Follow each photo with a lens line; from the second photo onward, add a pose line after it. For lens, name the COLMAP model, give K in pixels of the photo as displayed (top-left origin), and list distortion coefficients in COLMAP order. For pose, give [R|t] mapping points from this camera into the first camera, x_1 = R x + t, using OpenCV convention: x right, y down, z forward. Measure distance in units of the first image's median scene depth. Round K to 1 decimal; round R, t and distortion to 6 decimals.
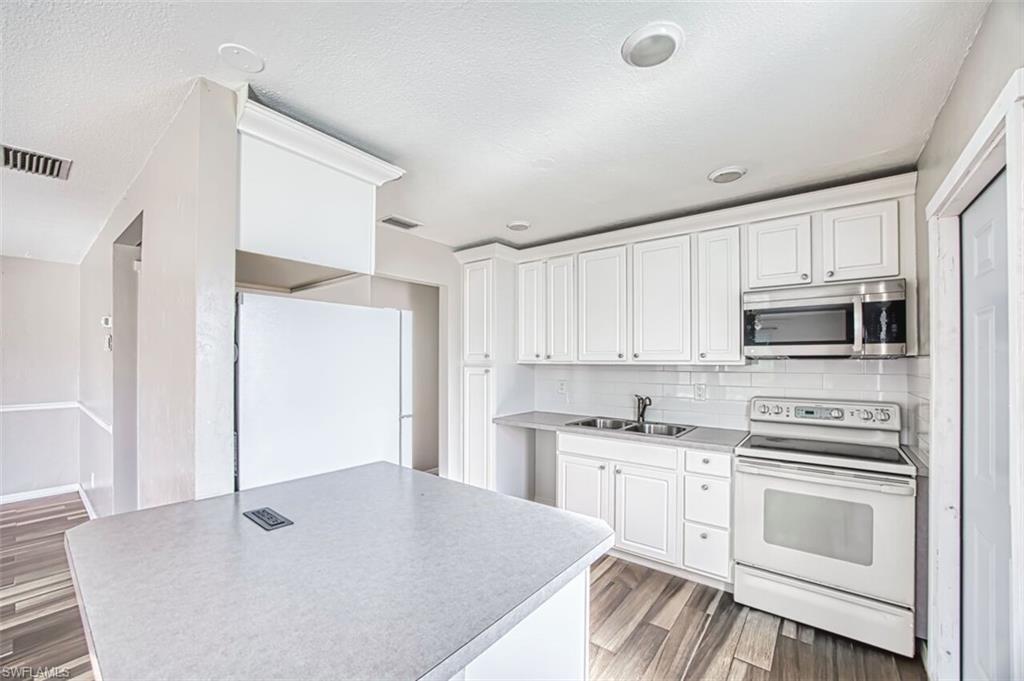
lens RADIAL K [[409.4, 0, 514.8], [0, 409.4, 350.4], [0, 0, 1]] dist [-0.032331, 0.007936]
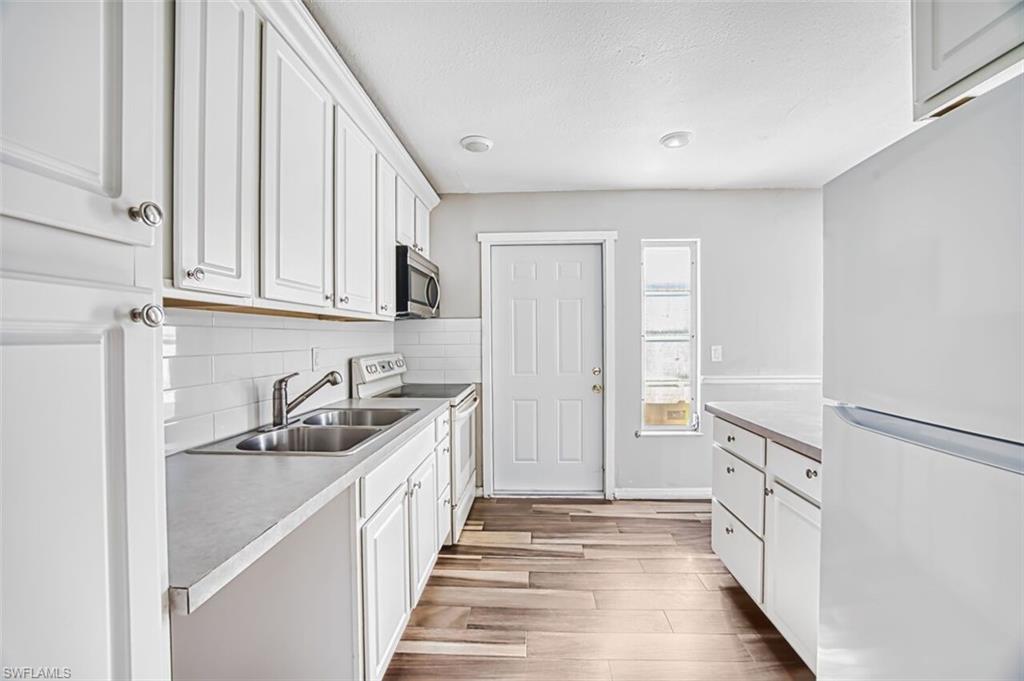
lens RADIAL K [[405.7, 0, 512.0], [0, 405.7, 340.5], [0, 0, 1]] dist [-0.001037, 0.000039]
pose [[-0.565904, -0.001085, 0.824470, -0.413453], [-0.007706, 0.999962, -0.003973, 0.090072], [-0.824435, -0.008601, -0.565892, 1.471448]]
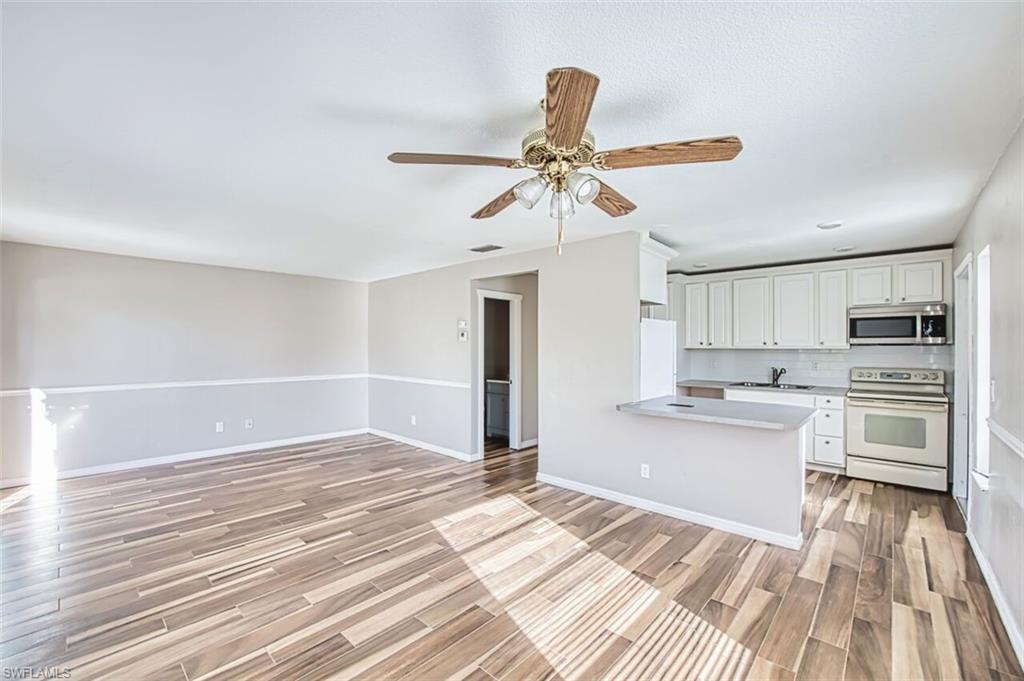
lens RADIAL K [[422.4, 0, 512.0], [0, 422.4, 340.5], [0, 0, 1]] dist [-0.007368, 0.000287]
pose [[0.996691, 0.000433, -0.081285, -0.828974], [0.000242, 0.999966, 0.008294, -0.017514], [0.081285, -0.008287, 0.996656, -1.044269]]
